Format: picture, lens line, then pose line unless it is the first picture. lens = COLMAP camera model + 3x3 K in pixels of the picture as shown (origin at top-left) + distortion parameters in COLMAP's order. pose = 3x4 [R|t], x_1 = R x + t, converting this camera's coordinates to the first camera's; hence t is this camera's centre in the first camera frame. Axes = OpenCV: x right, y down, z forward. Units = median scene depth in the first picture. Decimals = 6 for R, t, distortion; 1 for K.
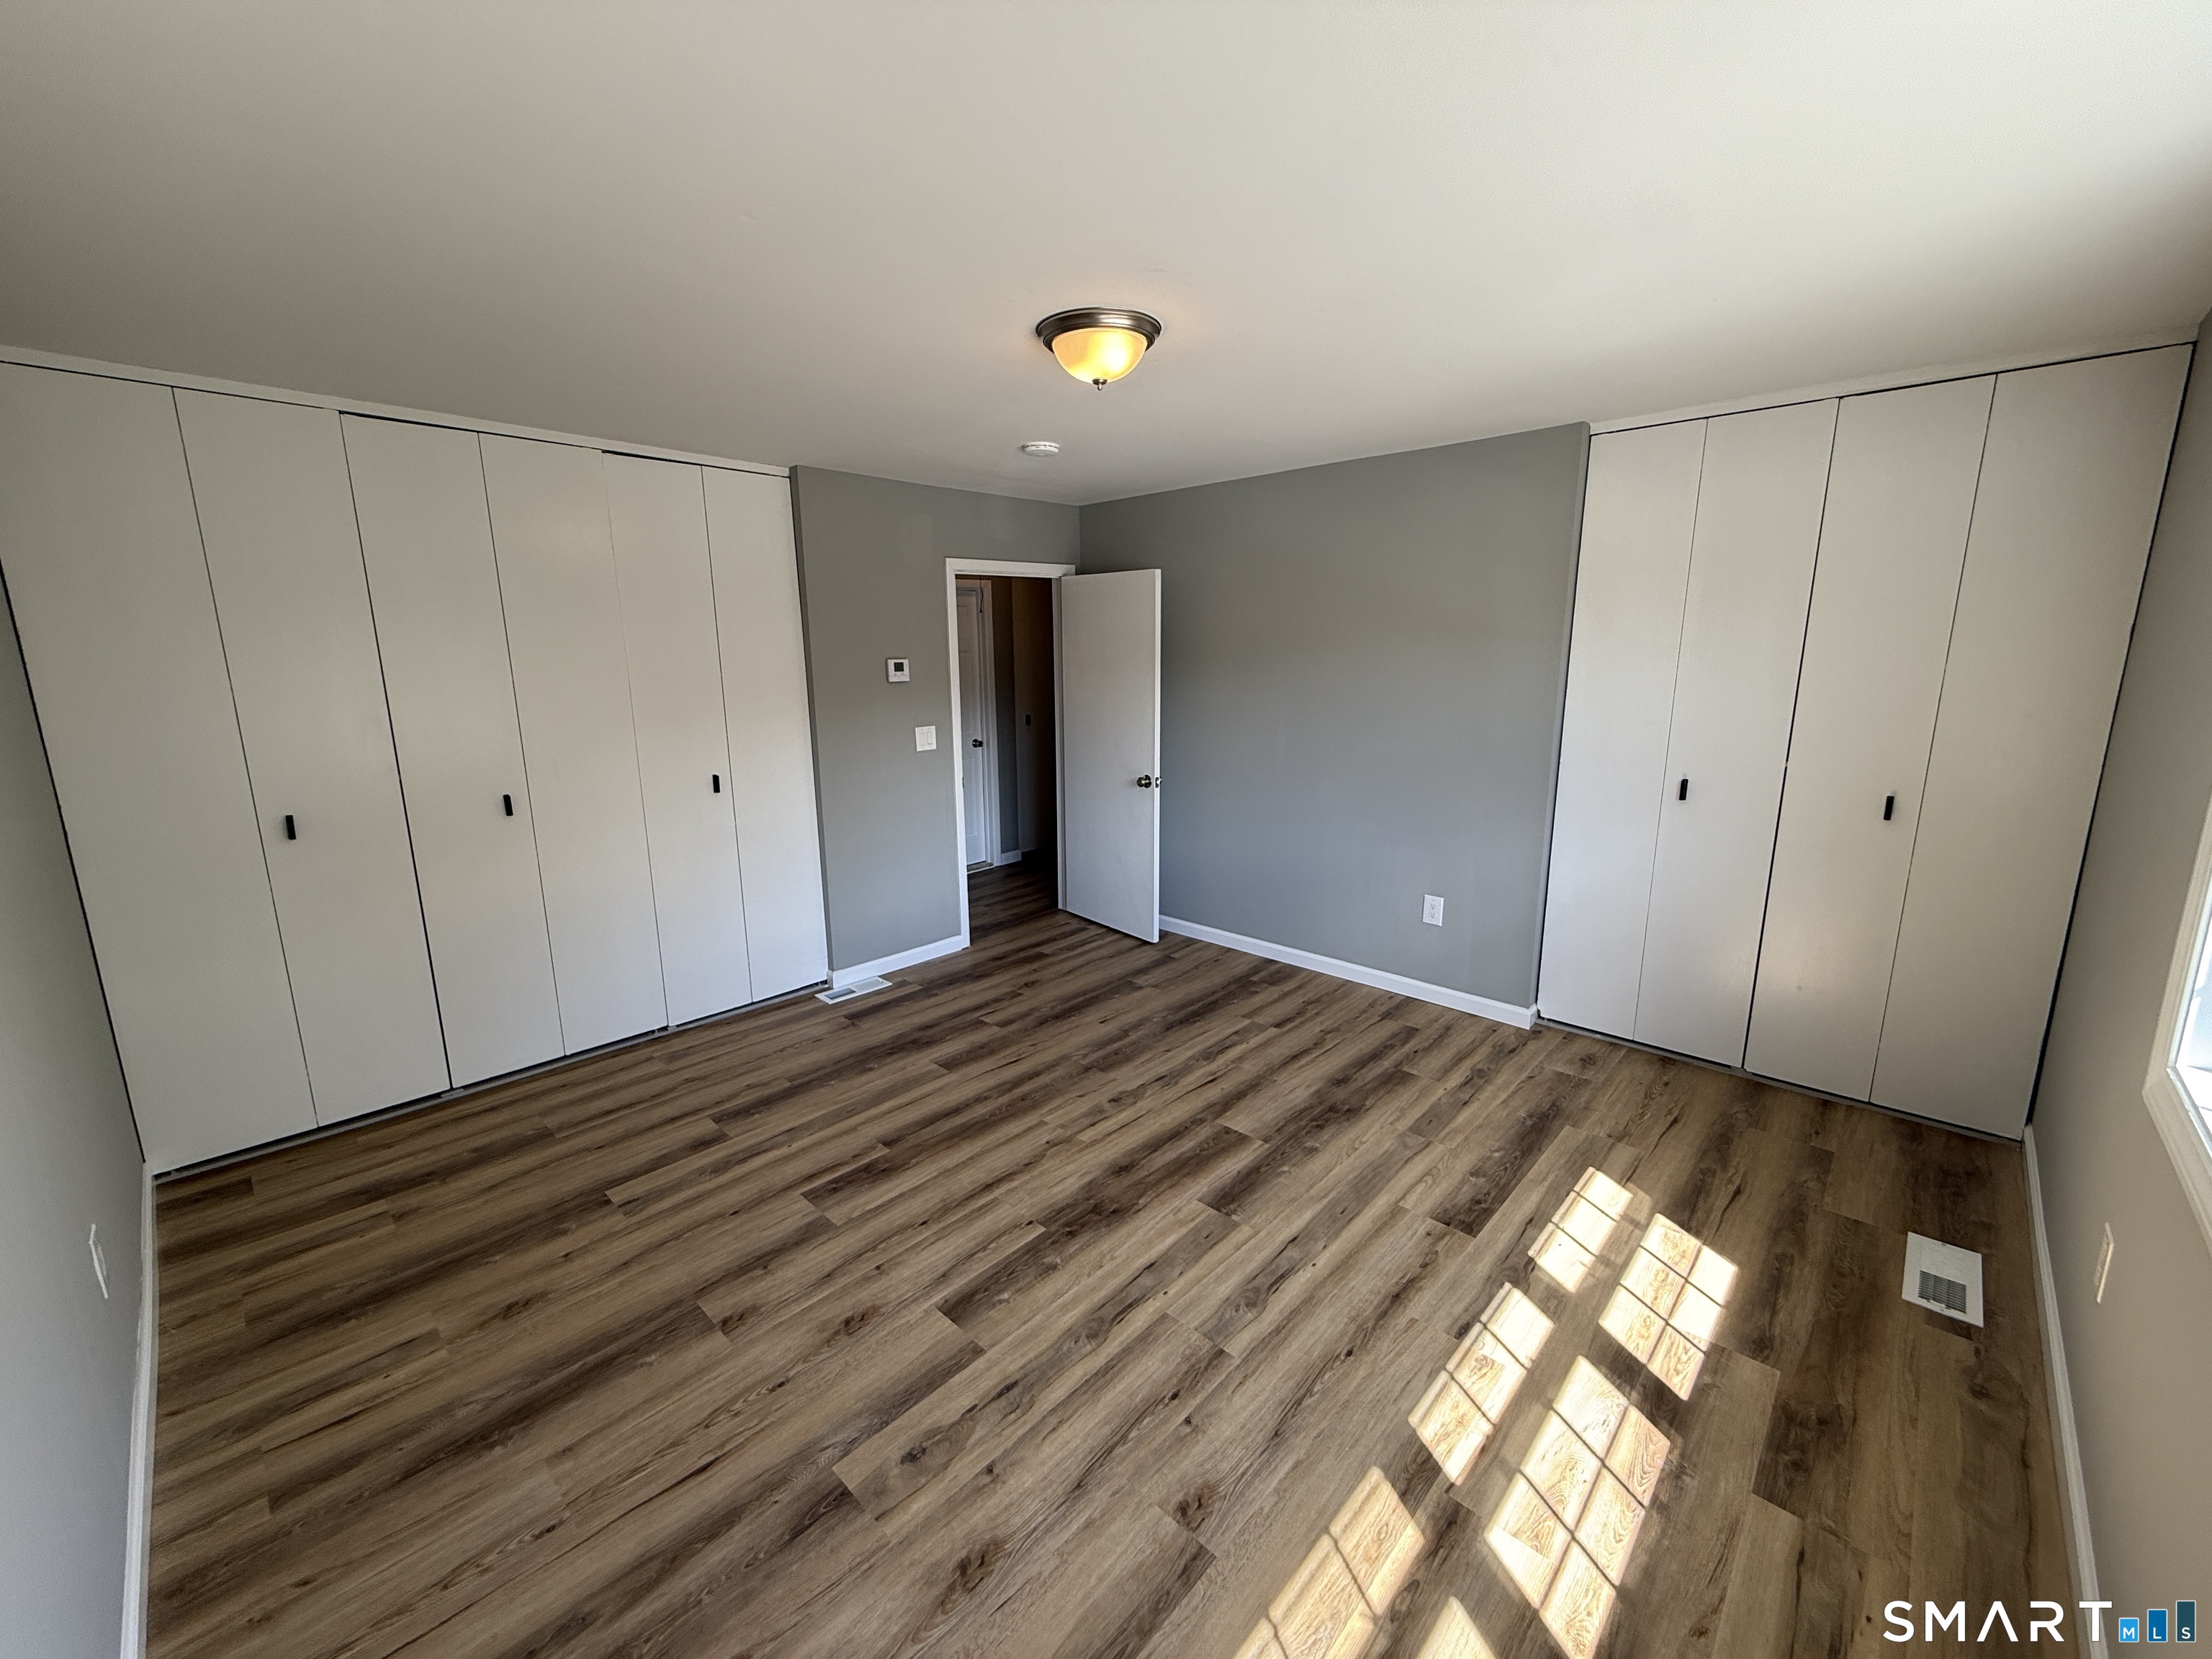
lens RADIAL K [[879.4, 0, 1096.6], [0, 879.4, 822.4], [0, 0, 1]] dist [0.000655, -0.000032]
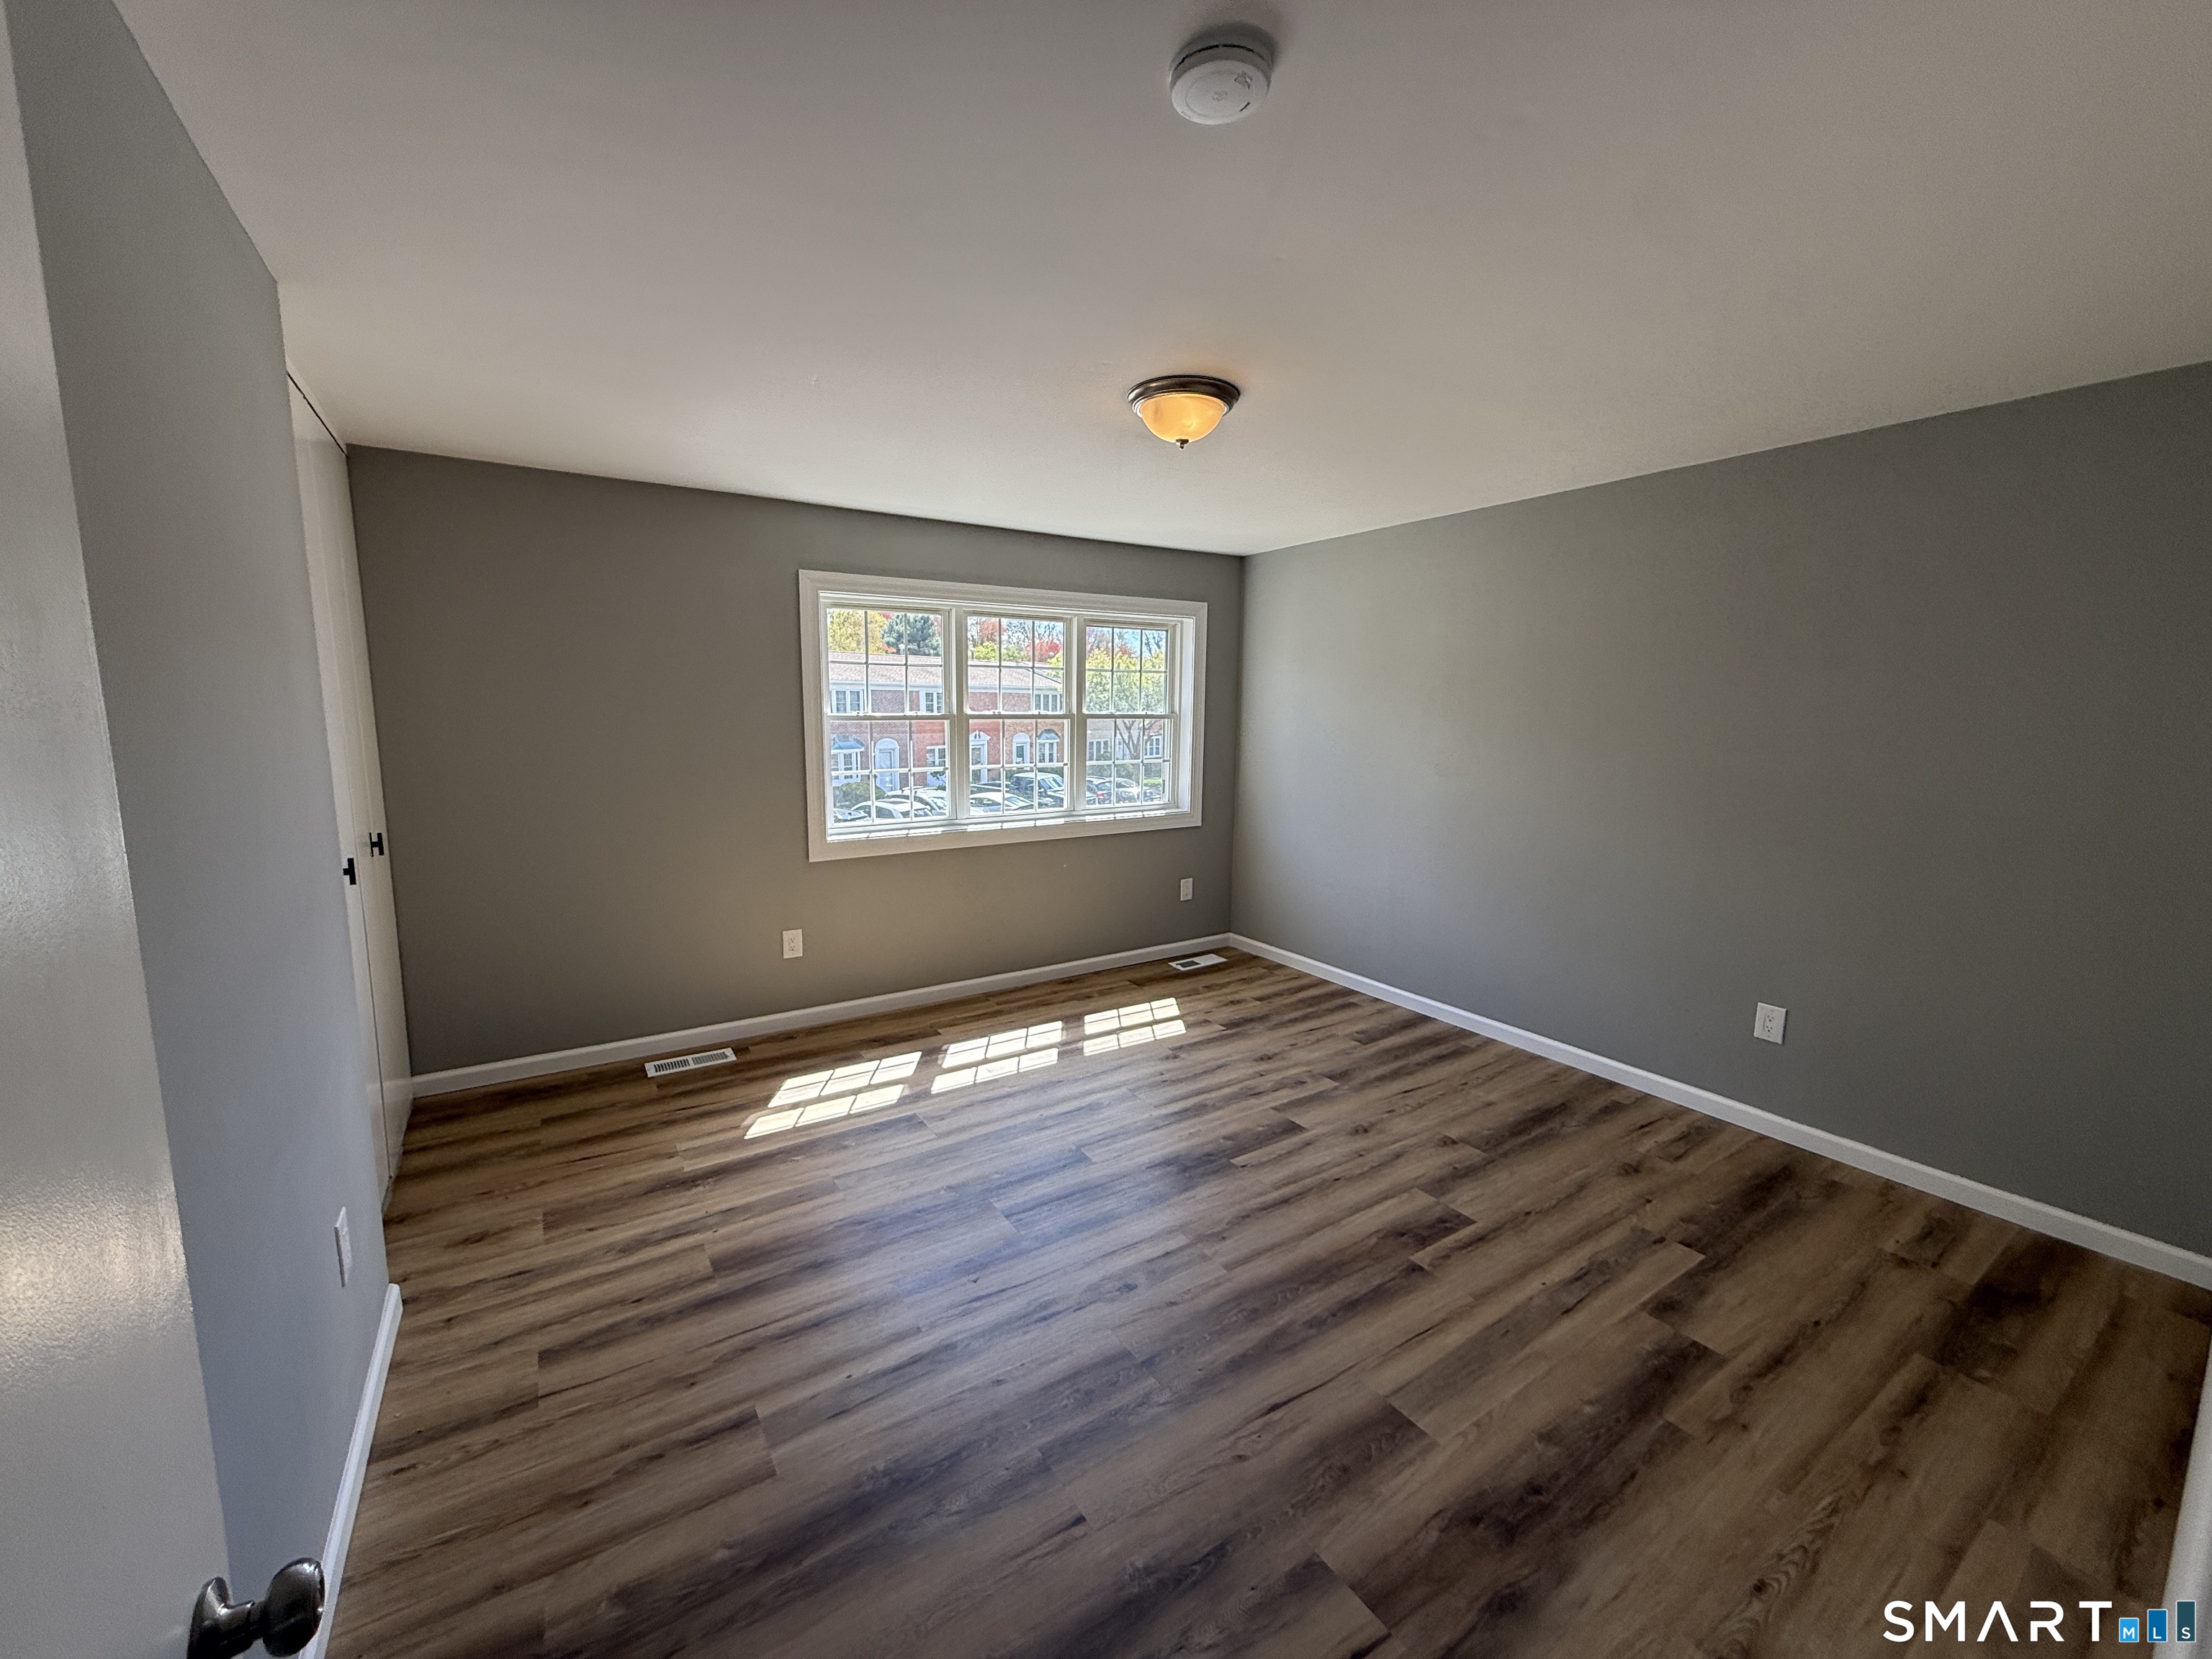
lens RADIAL K [[879.4, 0, 1096.4], [0, 879.4, 828.0], [0, 0, 1]] dist [0.000655, -0.000032]
pose [[-0.972773, -0.028592, 0.229988, -0.139640], [0.047719, 0.946388, 0.319489, -0.354787], [-0.226793, 0.321765, -0.919256, 1.955369]]
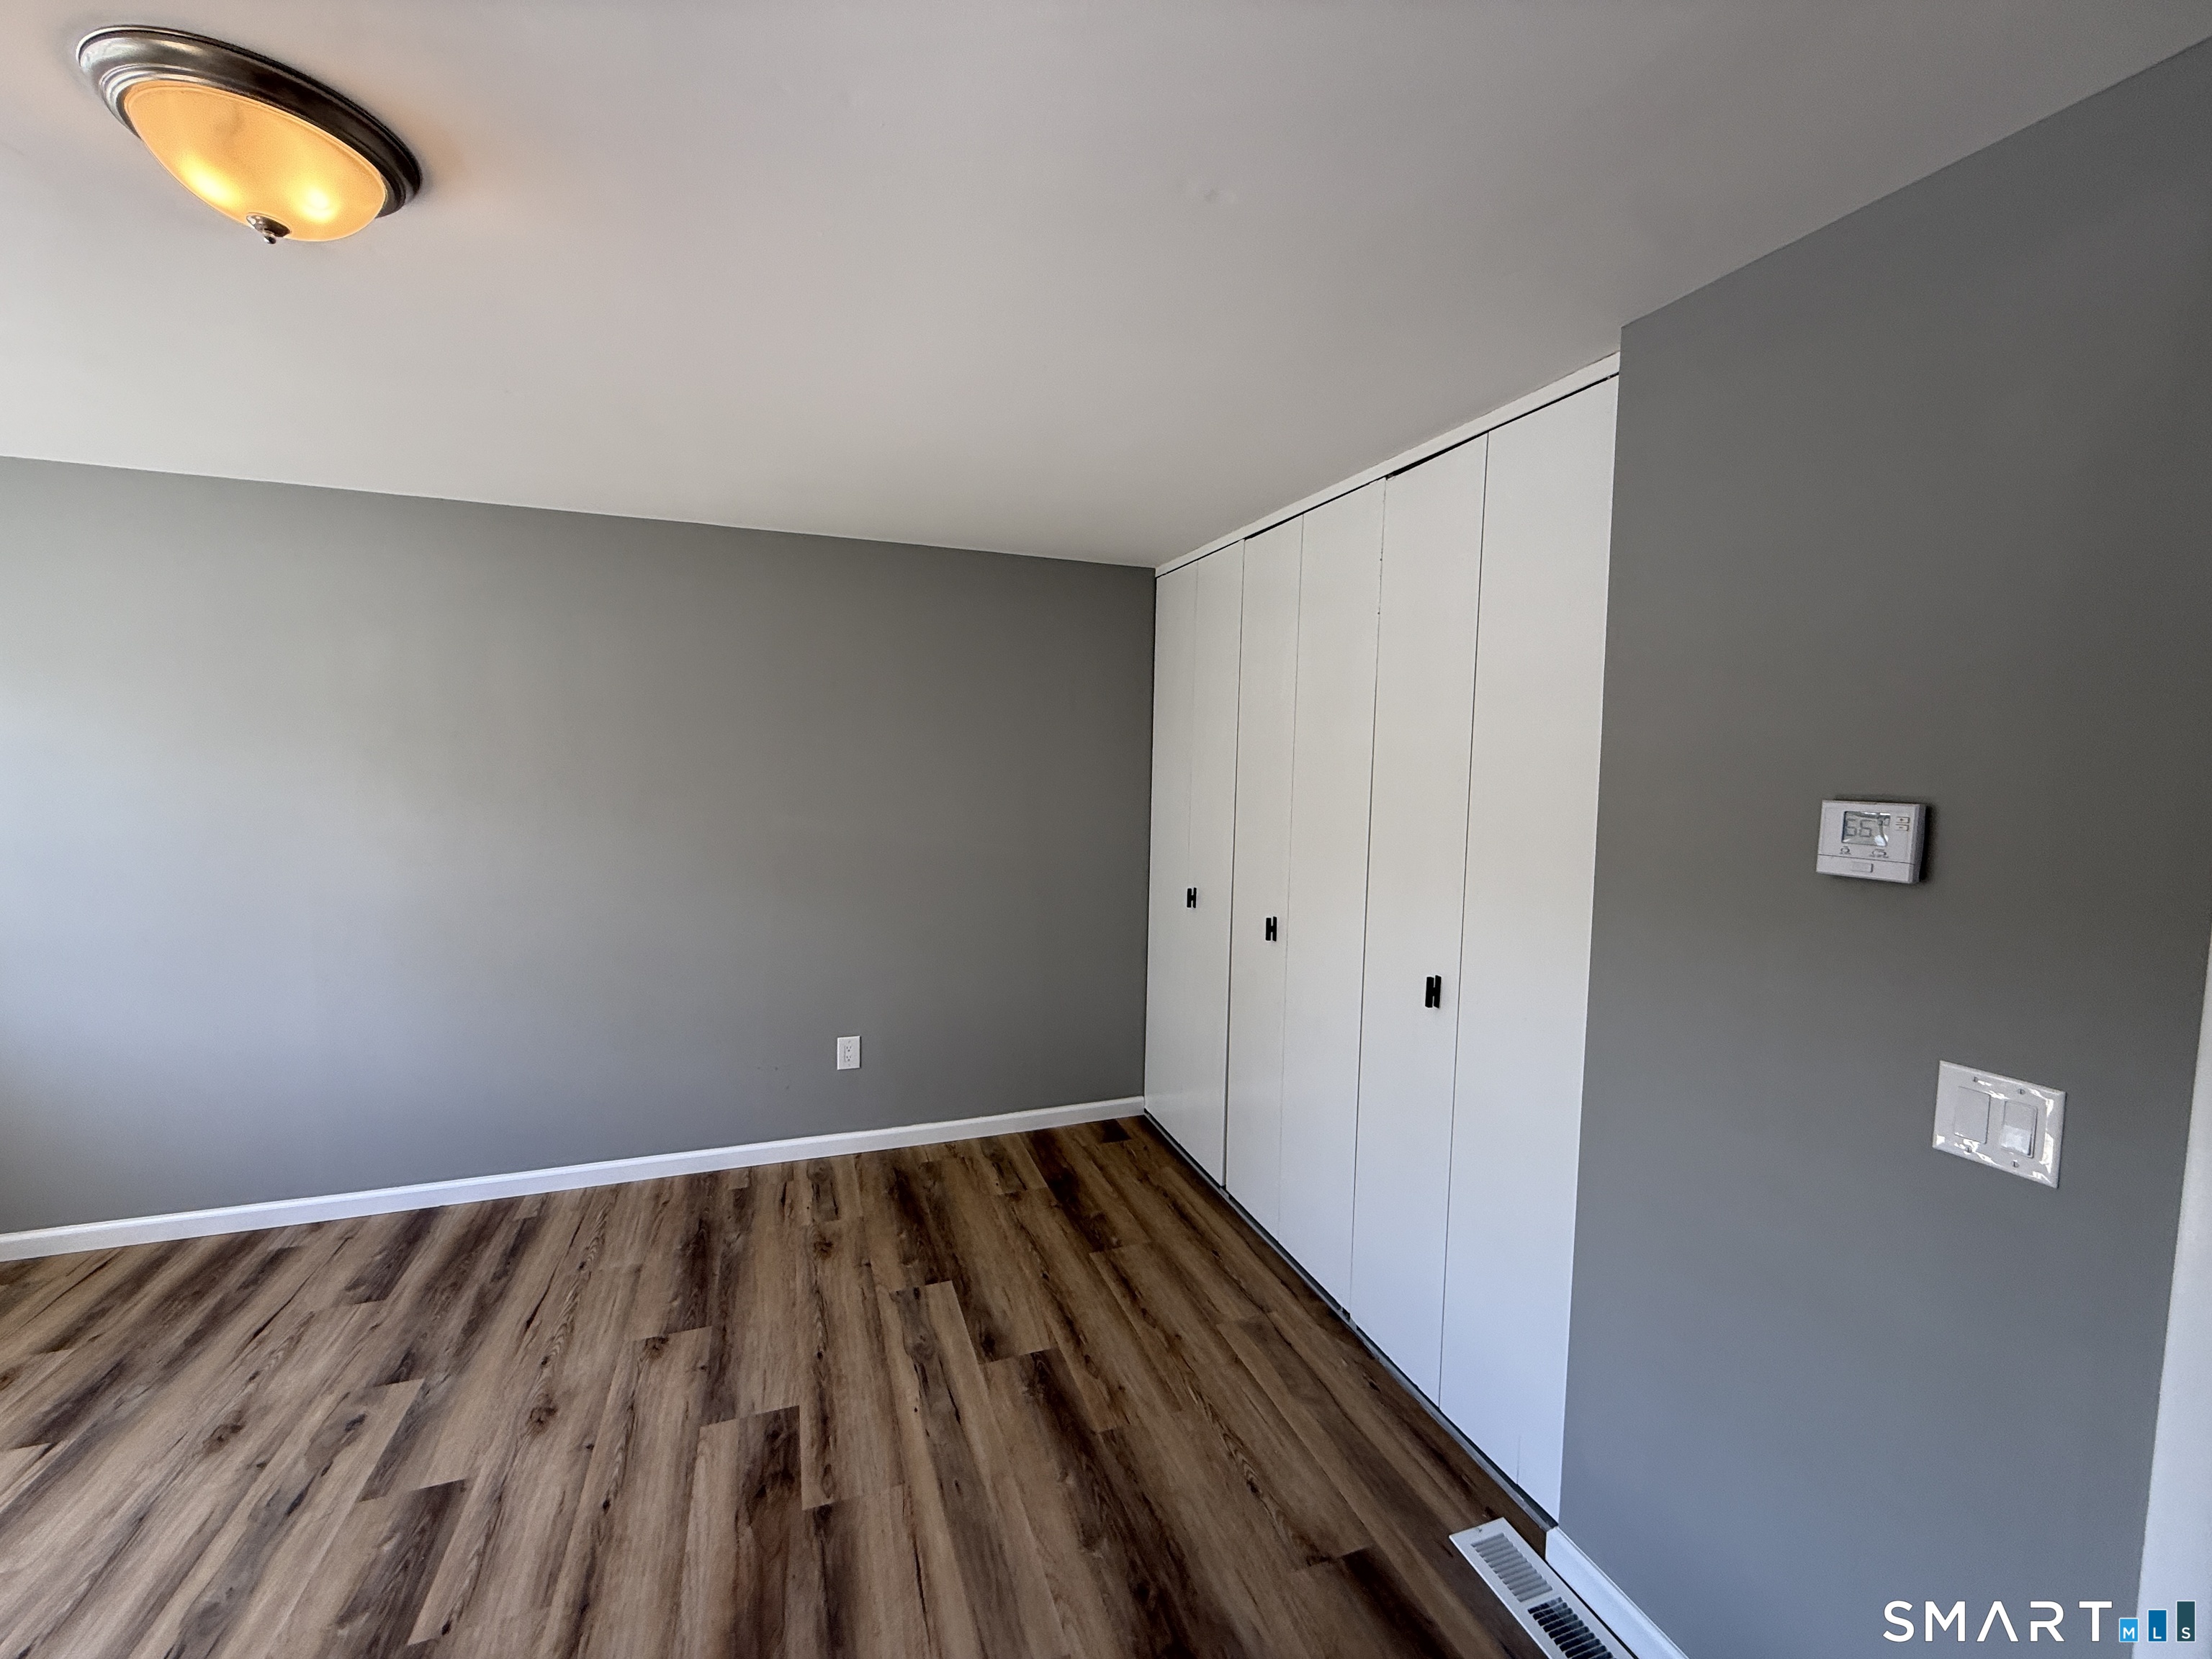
lens RADIAL K [[879.4, 0, 1104.0], [0, 879.4, 831.9], [0, 0, 1]] dist [0.000655, -0.000032]
pose [[-0.441222, 0.076918, -0.894096, 0.237539], [-0.187073, 0.966548, 0.175468, -0.301761], [0.877683, 0.244681, -0.412073, 1.520489]]
